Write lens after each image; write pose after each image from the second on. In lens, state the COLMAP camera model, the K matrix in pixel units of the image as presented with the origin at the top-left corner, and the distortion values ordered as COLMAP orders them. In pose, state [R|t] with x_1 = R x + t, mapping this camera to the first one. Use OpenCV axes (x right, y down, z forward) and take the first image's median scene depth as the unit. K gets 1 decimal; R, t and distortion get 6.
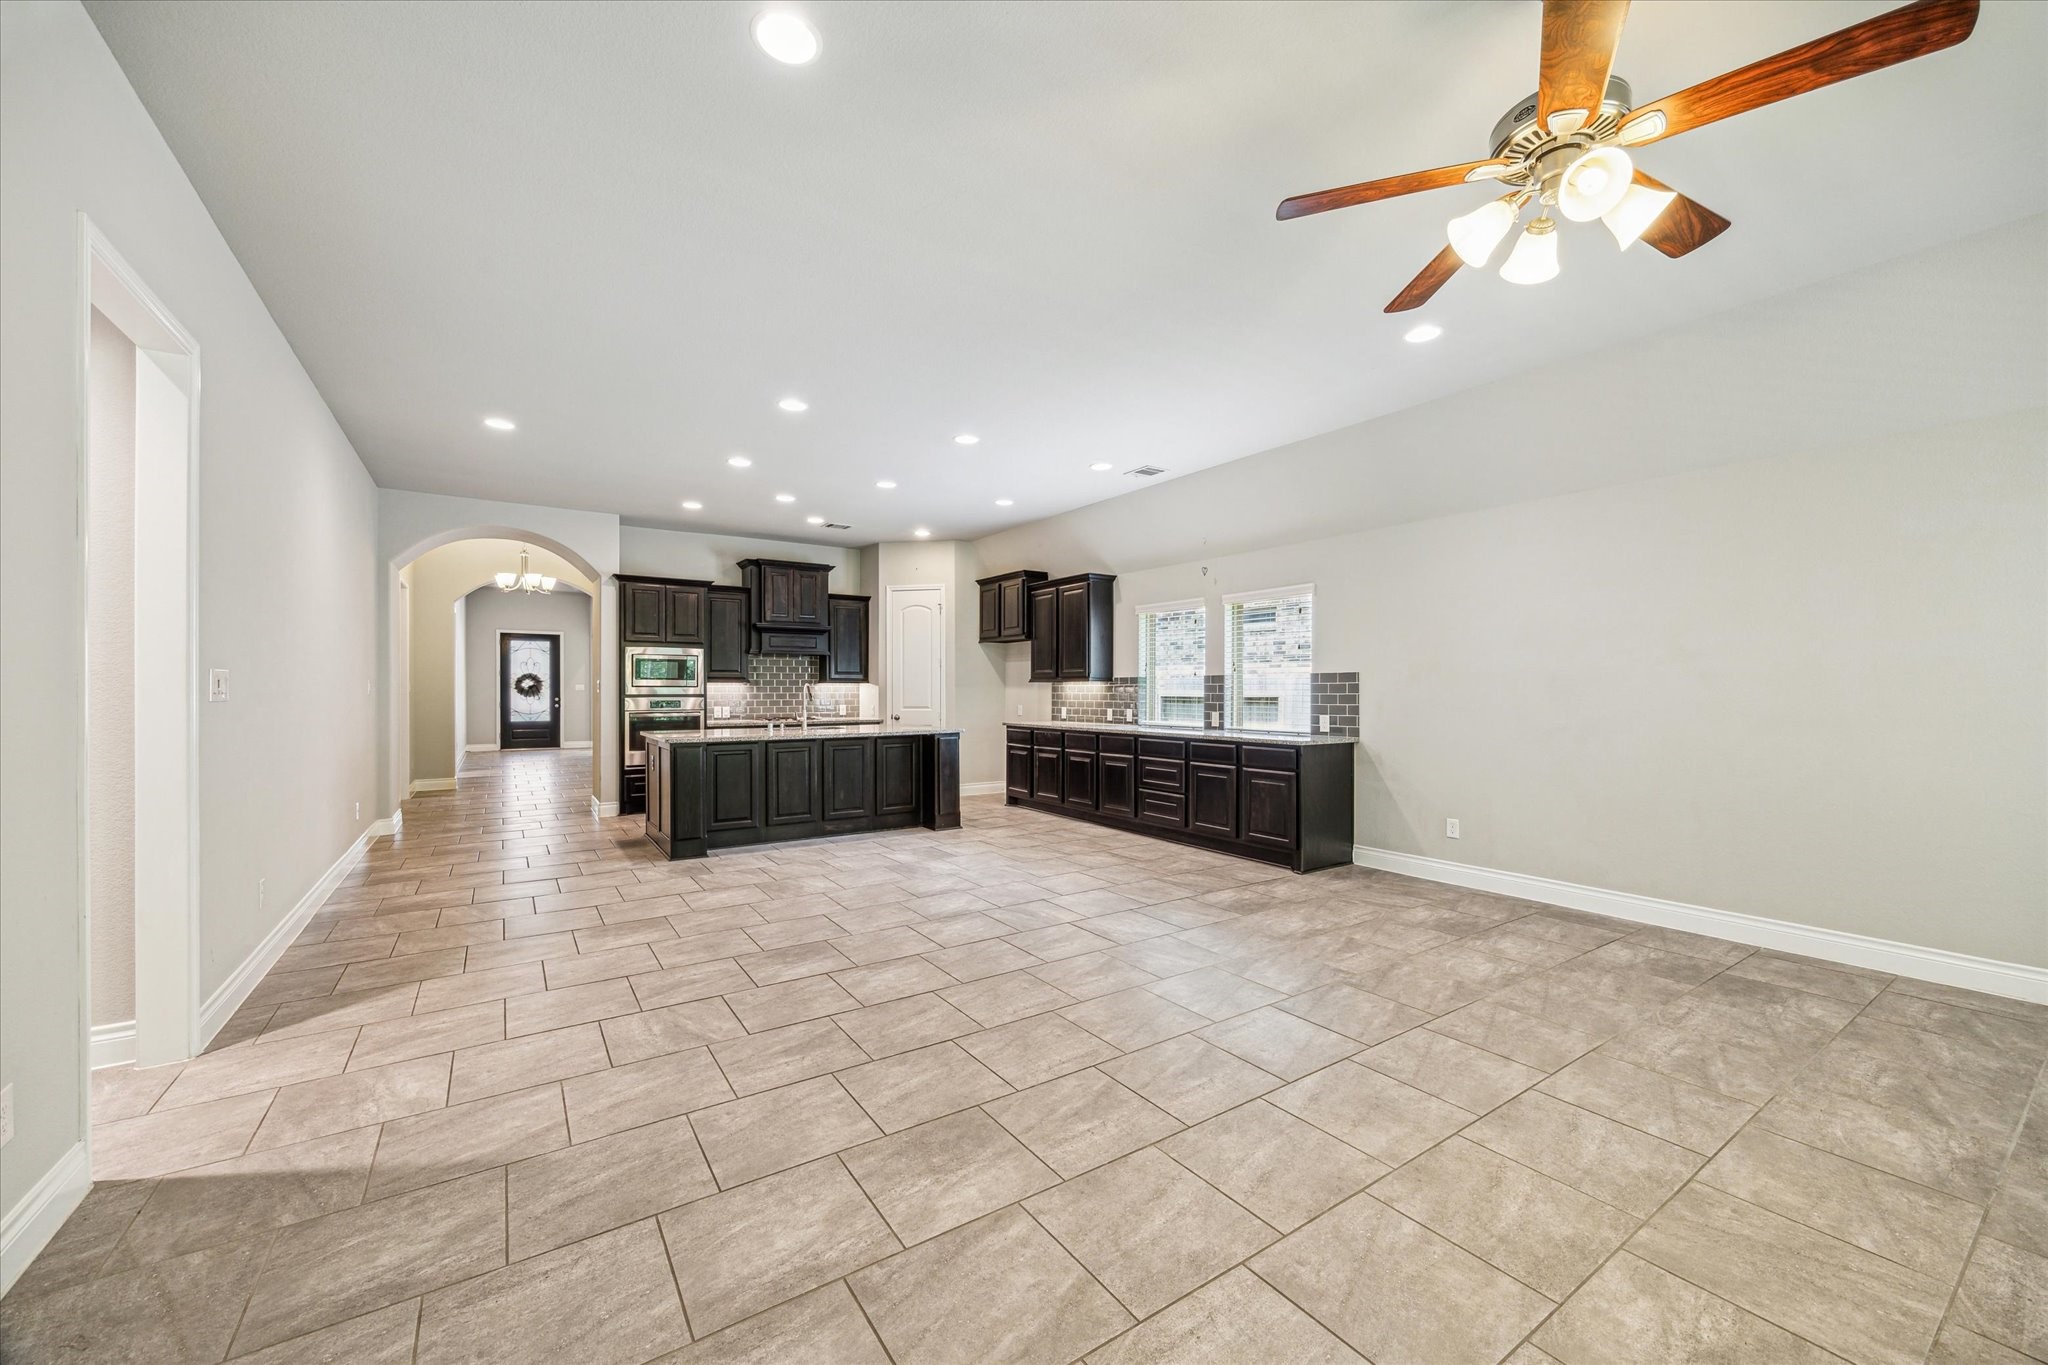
lens RADIAL K [[784.7, 0, 1032.4], [0, 784.7, 690.9], [0, 0, 1]] dist [0.000820, -0.000647]
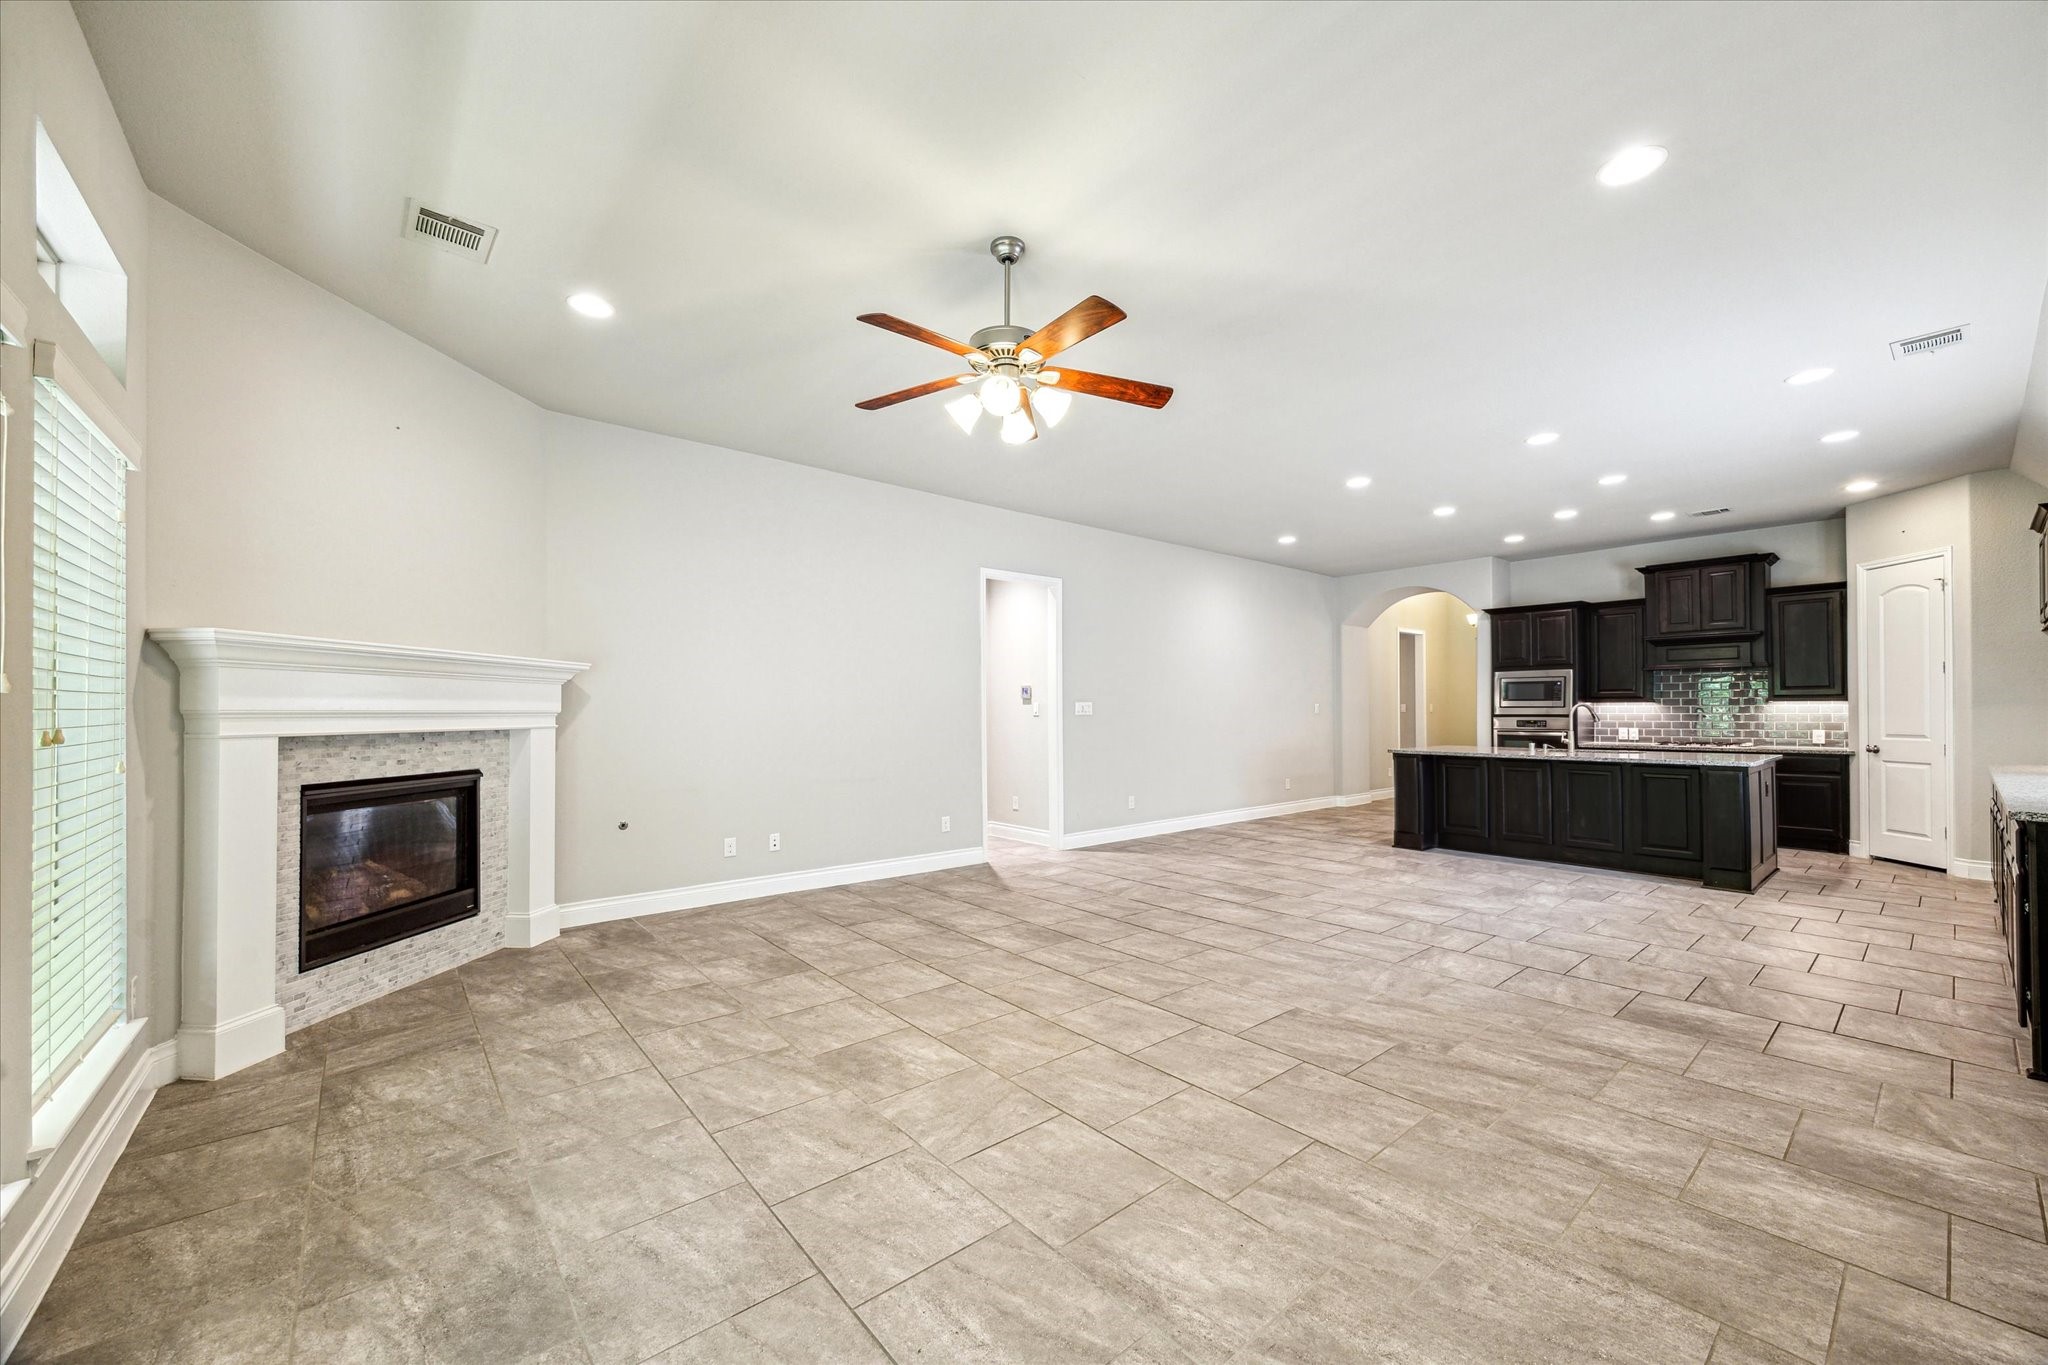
lens RADIAL K [[784.7, 0, 1028.7], [0, 784.7, 702.2], [0, 0, 1]] dist [0.000820, -0.000647]
pose [[0.106863, -0.010437, -0.994219, 0.548244], [-0.000240, 0.999945, -0.010523, -0.000751], [0.994274, 0.001363, 0.106855, 0.217307]]
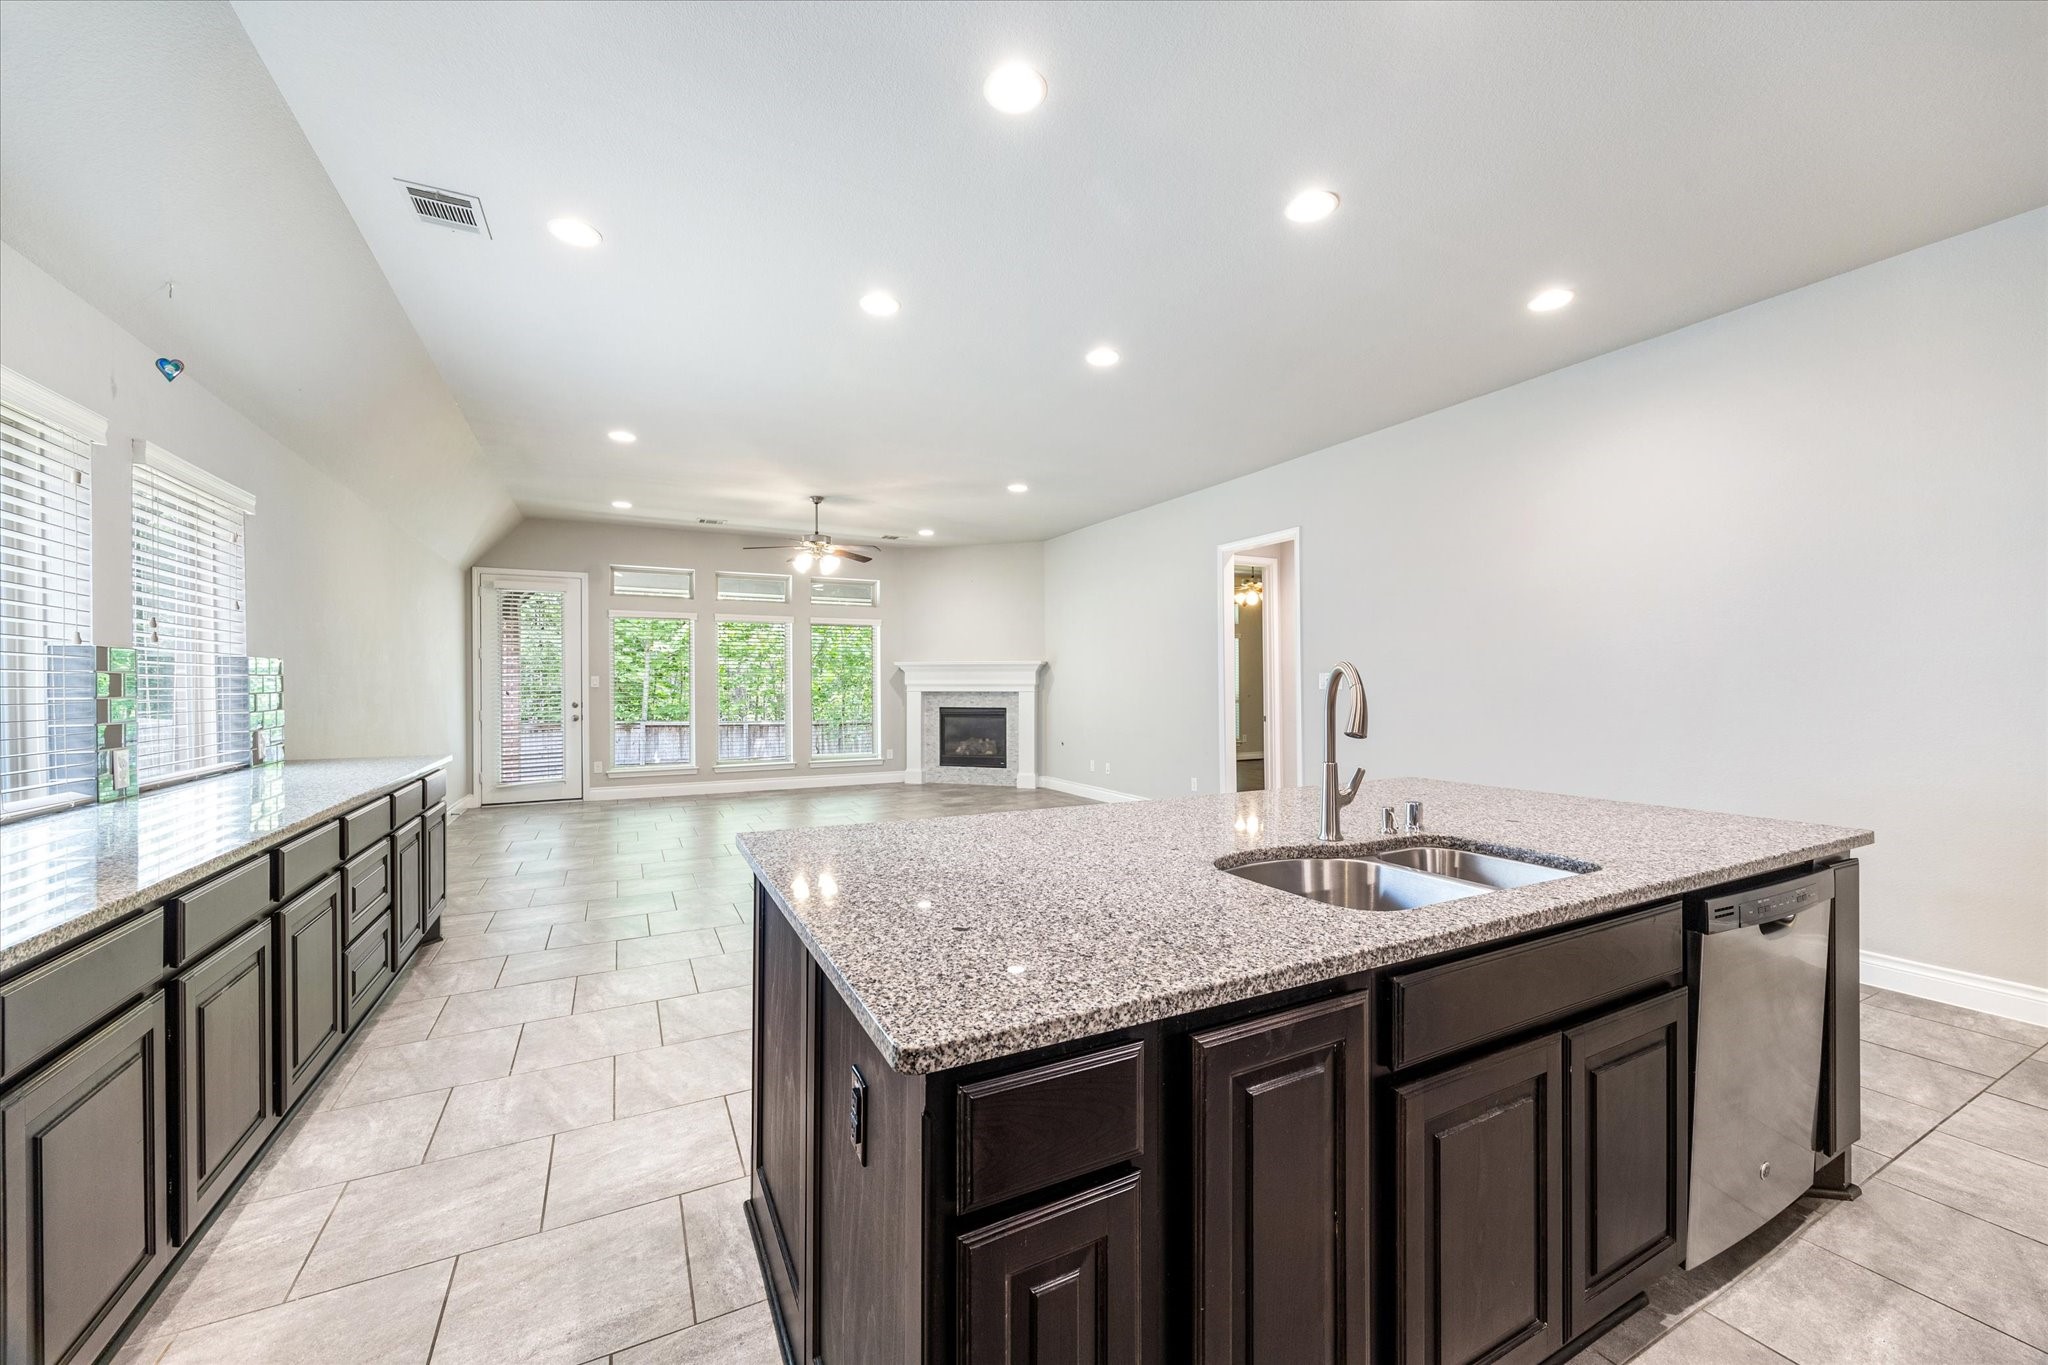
lens RADIAL K [[784.7, 0, 1041.6], [0, 784.7, 678.5], [0, 0, 1]] dist [0.000820, -0.000647]
pose [[-0.992035, 0.002619, 0.125933, -0.231841], [0.002485, 0.999996, -0.001224, -0.006002], [-0.125936, -0.000901, -0.992038, 1.148112]]
